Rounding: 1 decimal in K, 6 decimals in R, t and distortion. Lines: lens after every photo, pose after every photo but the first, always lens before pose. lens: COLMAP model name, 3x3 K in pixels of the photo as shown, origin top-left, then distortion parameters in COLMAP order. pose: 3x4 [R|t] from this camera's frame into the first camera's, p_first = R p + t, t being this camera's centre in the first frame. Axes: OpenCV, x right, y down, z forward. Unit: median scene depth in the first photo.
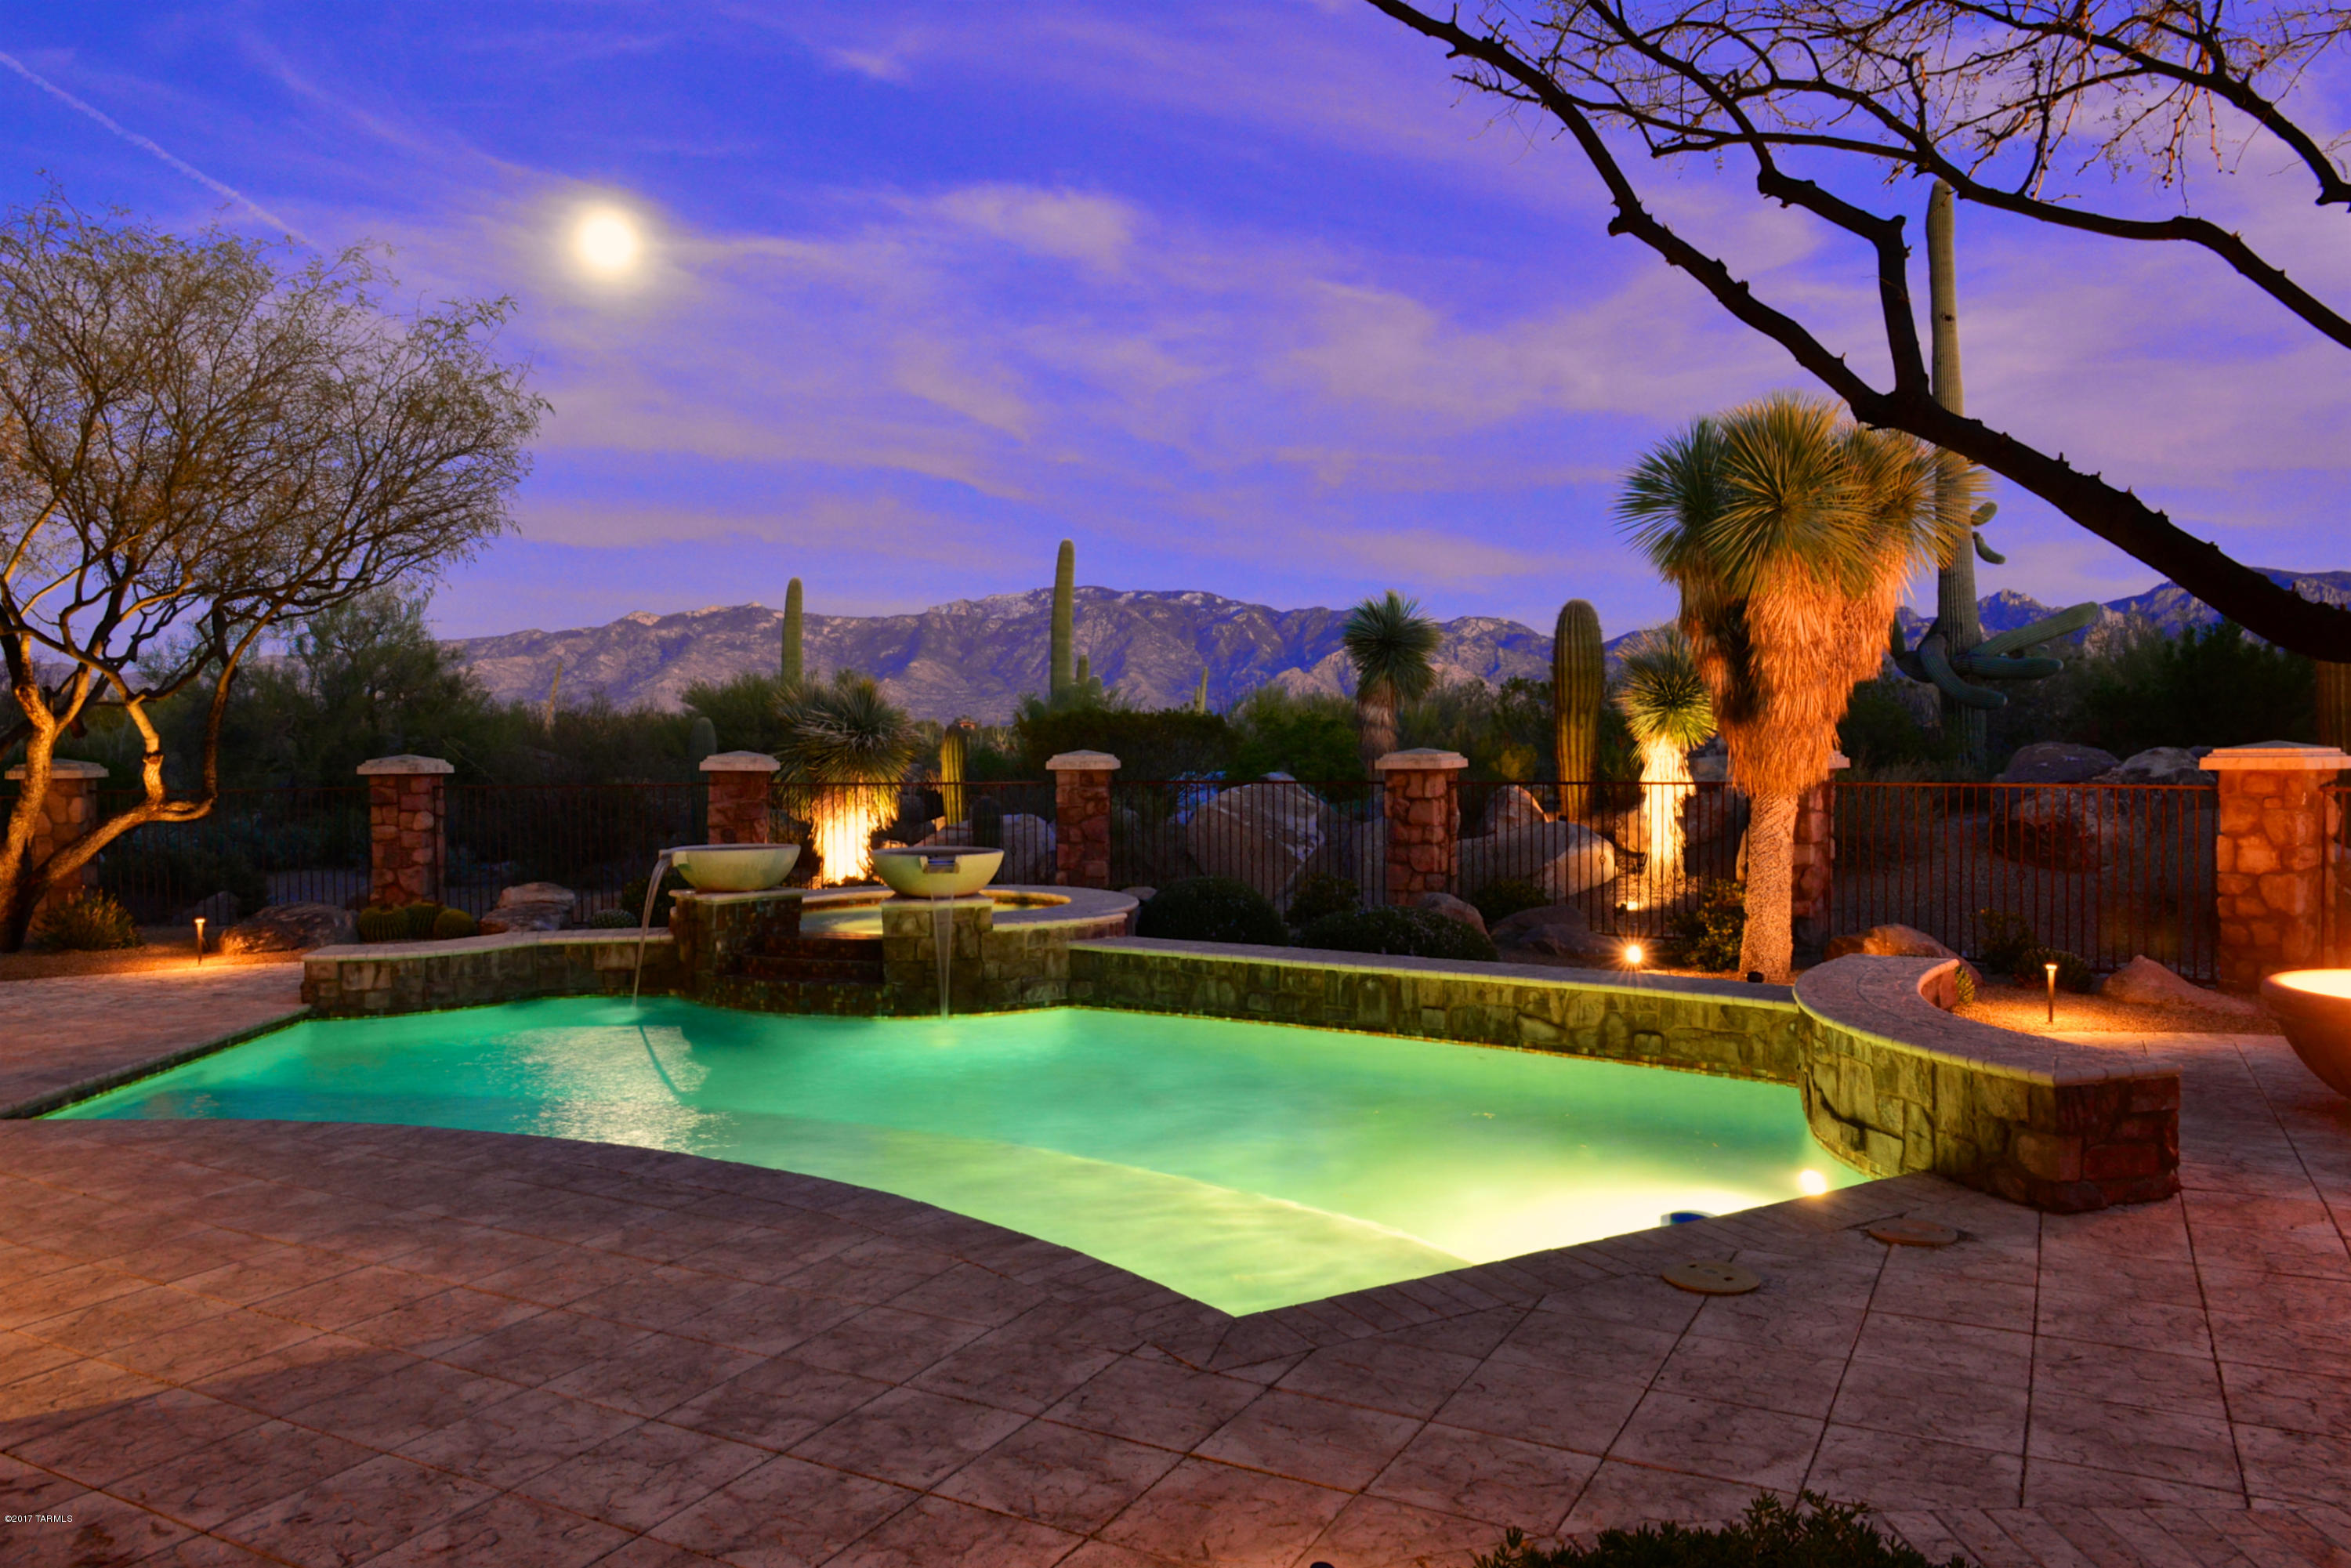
lens RADIAL K [[1624.6, 0, 1179.4], [0, 1624.6, 776.4], [0, 0, 1]] dist [-0.012412, 0.002211]
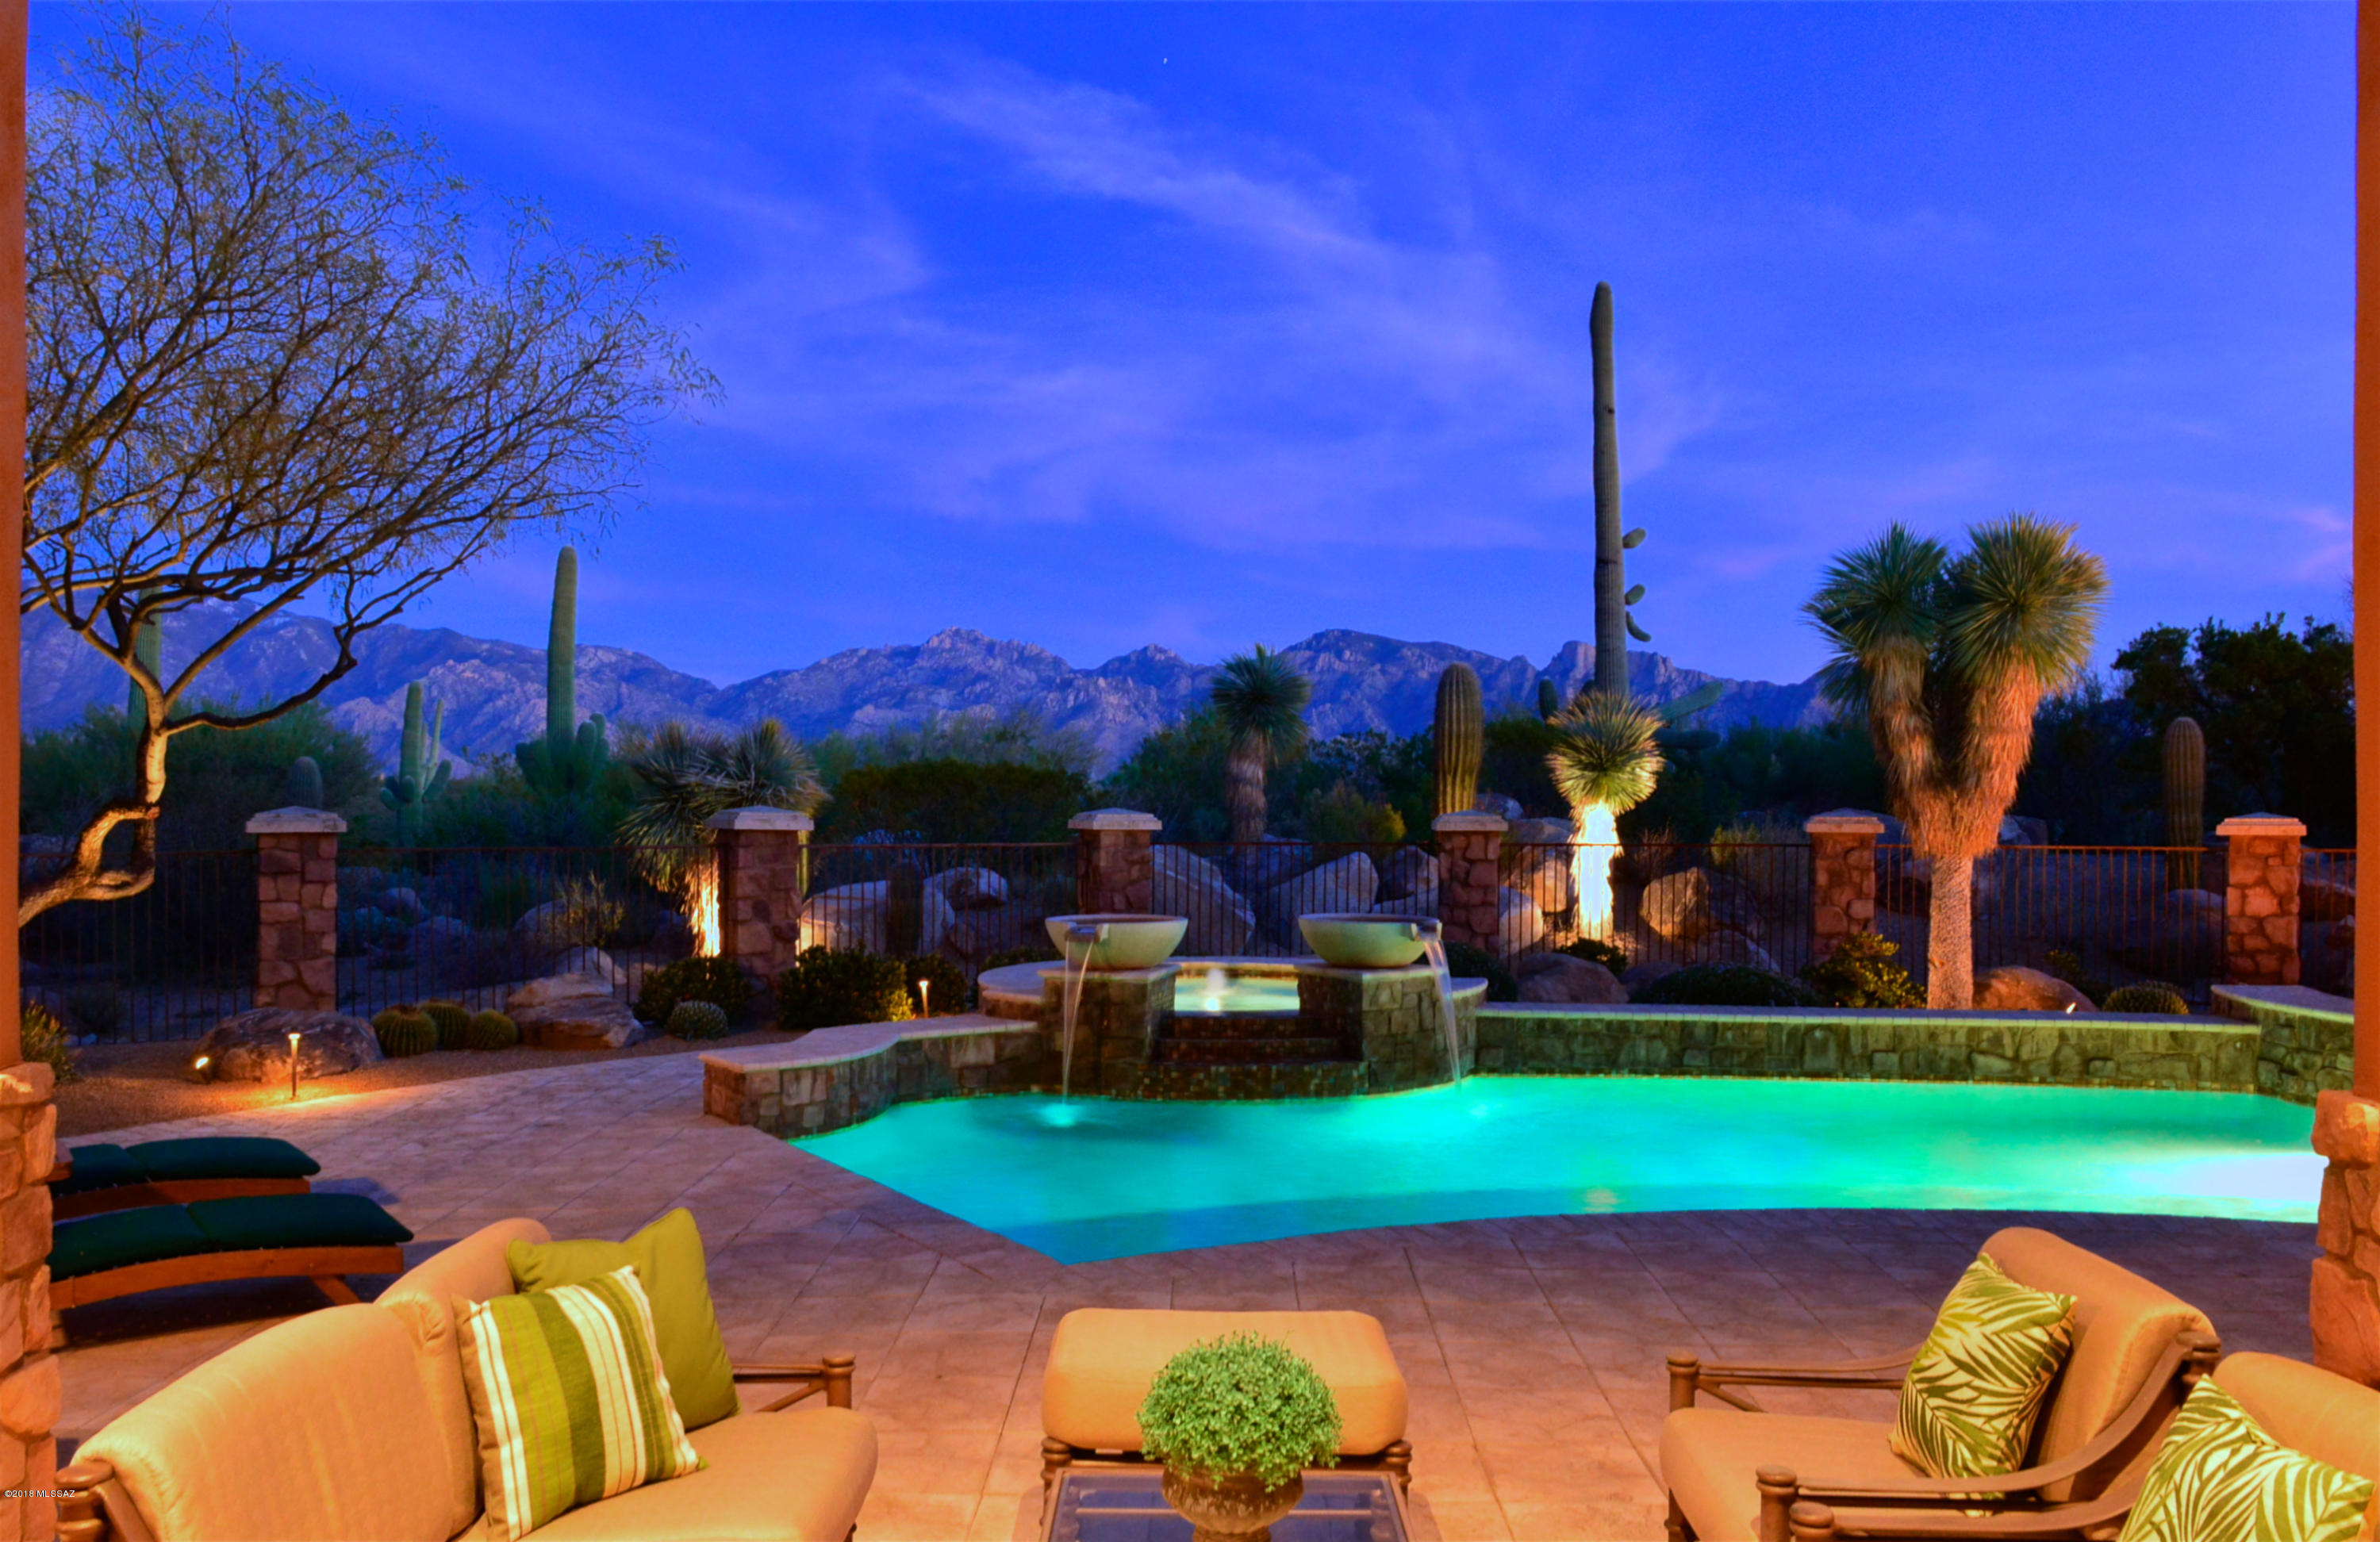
lens RADIAL K [[1861.9, 0, 1170.8], [0, 1861.9, 791.6], [0, 0, 1]] dist [-0.003575, -0.013813]
pose [[0.887124, 0.013181, 0.461343, -0.772128], [-0.002735, 0.999725, -0.023304, -0.002068], [-0.461523, 0.019412, 0.886916, 0.093814]]
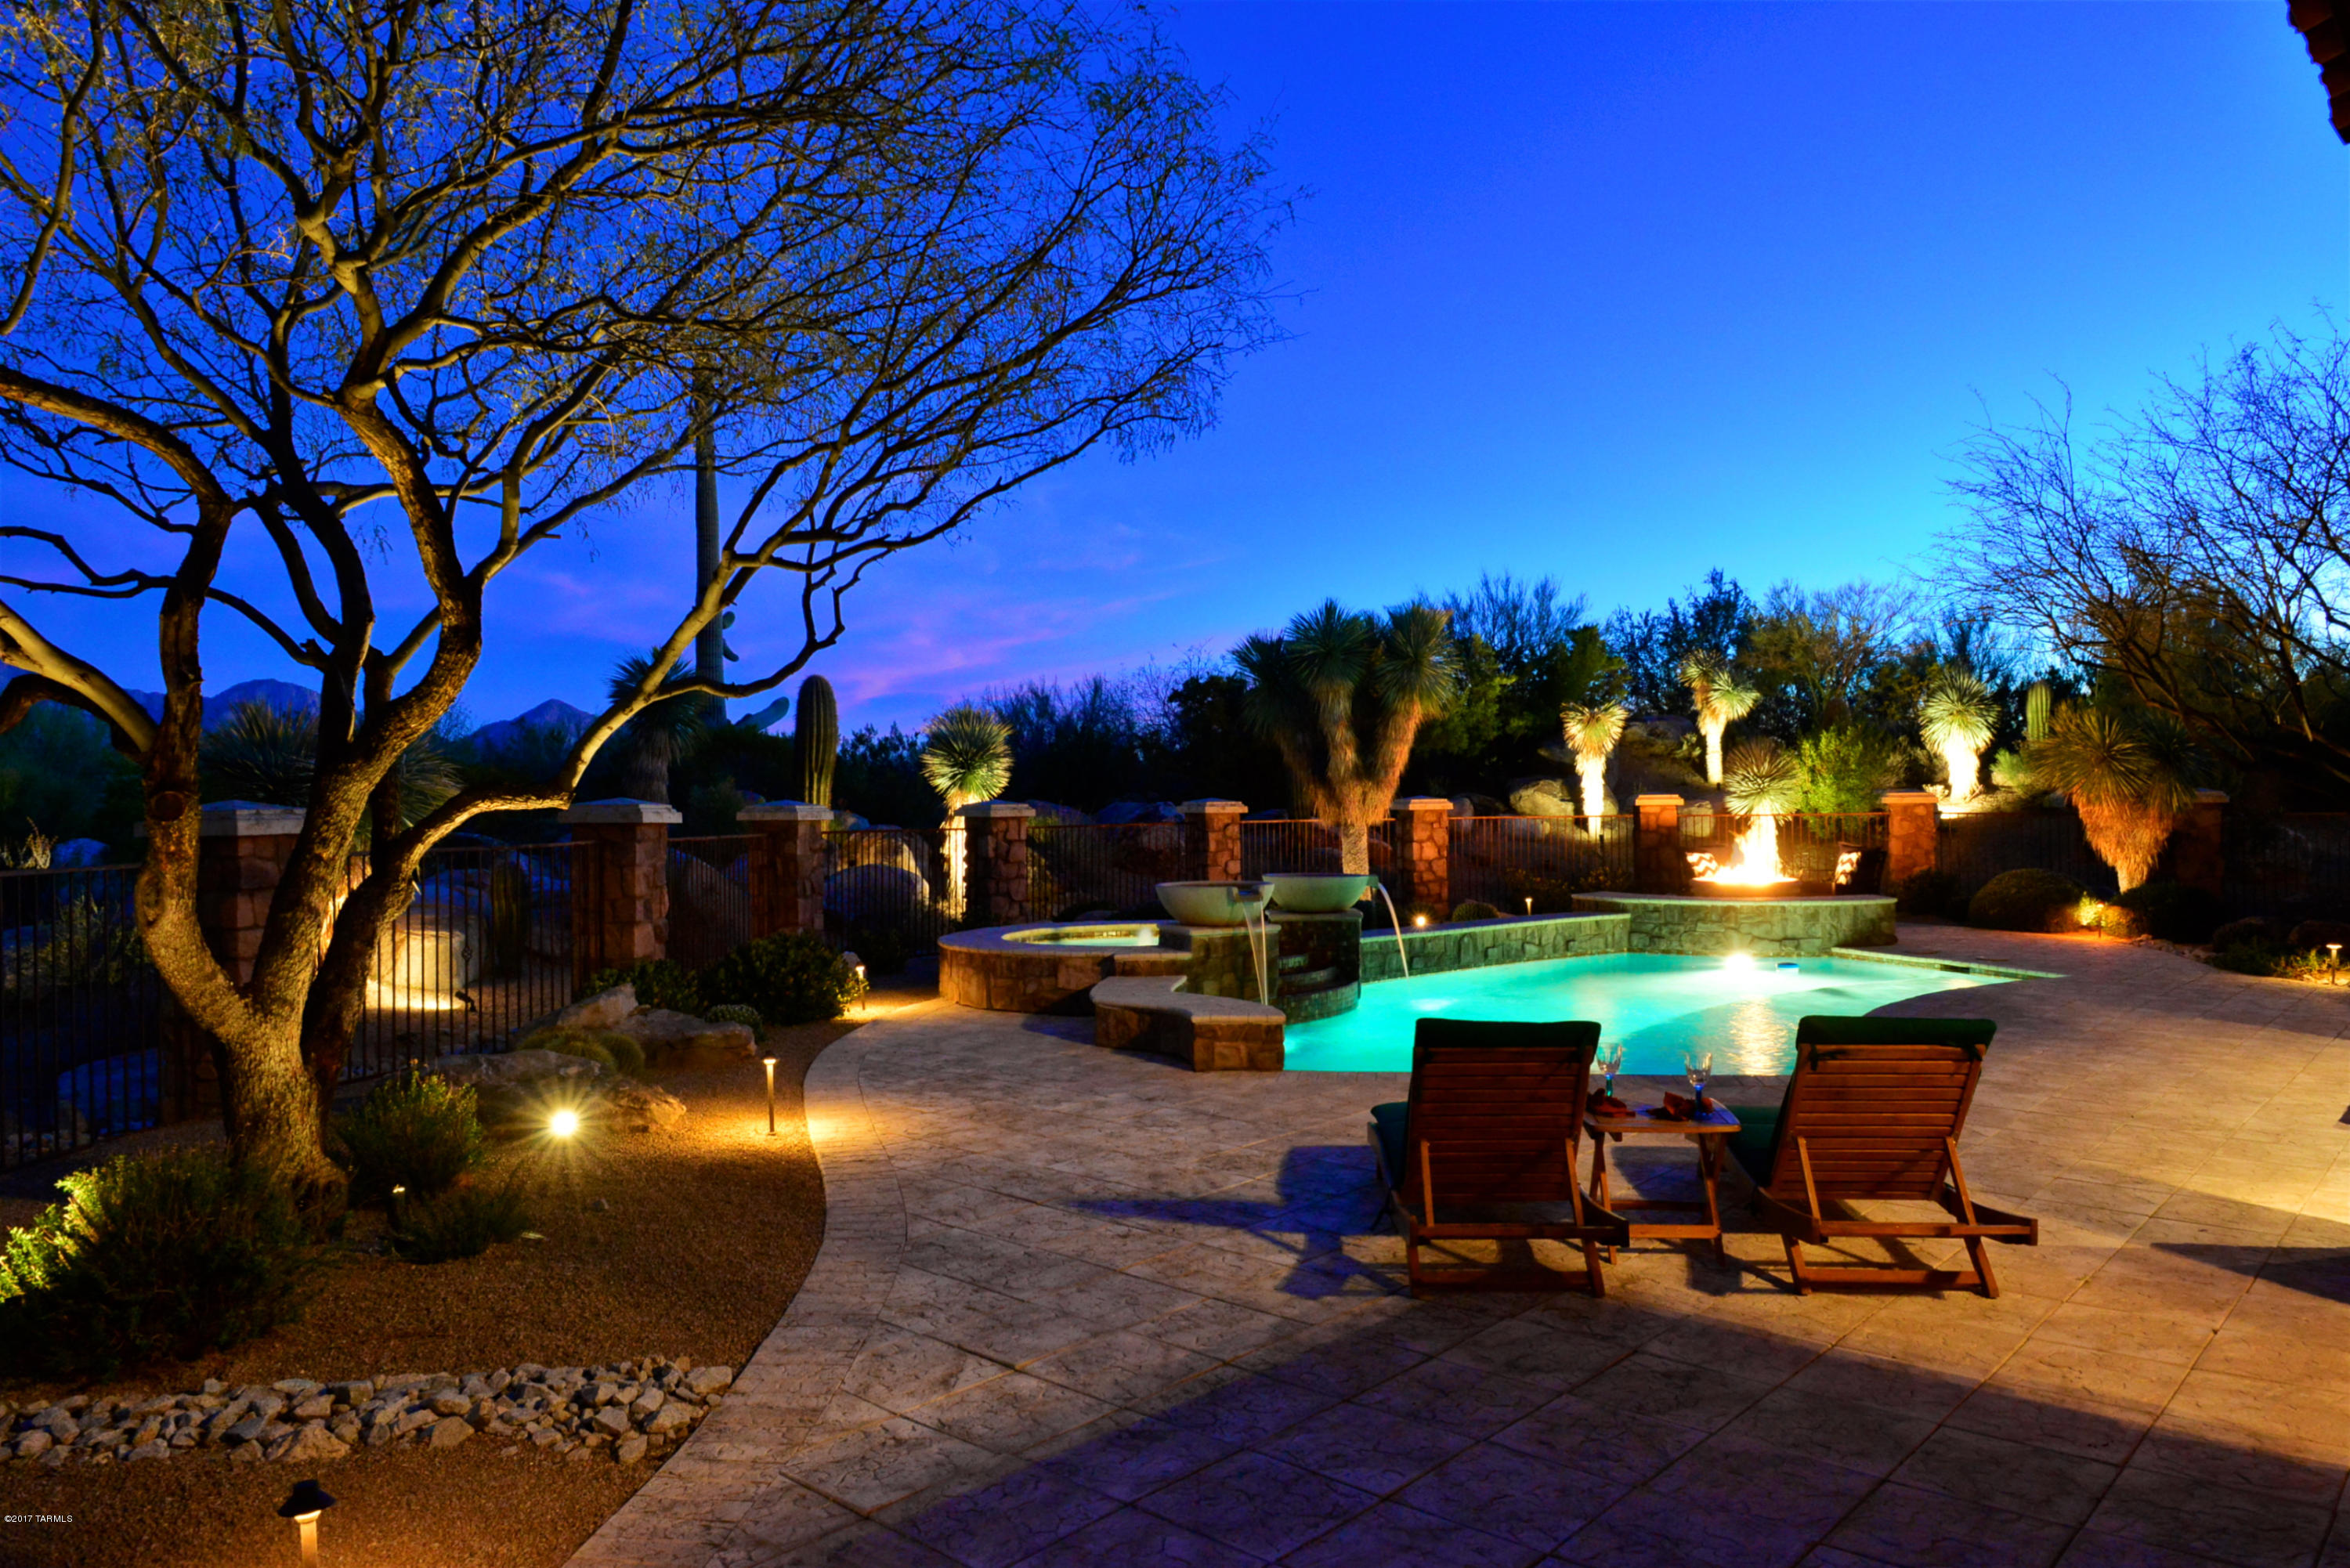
lens RADIAL K [[1623.9, 0, 1172.6], [0, 1623.9, 776.3], [0, 0, 1]] dist [-0.012412, 0.002211]
pose [[0.223181, 0.019328, 0.974585, -1.427607], [0.024124, 0.999388, -0.025344, -0.001741], [-0.974478, 0.029167, 0.222578, 0.850915]]
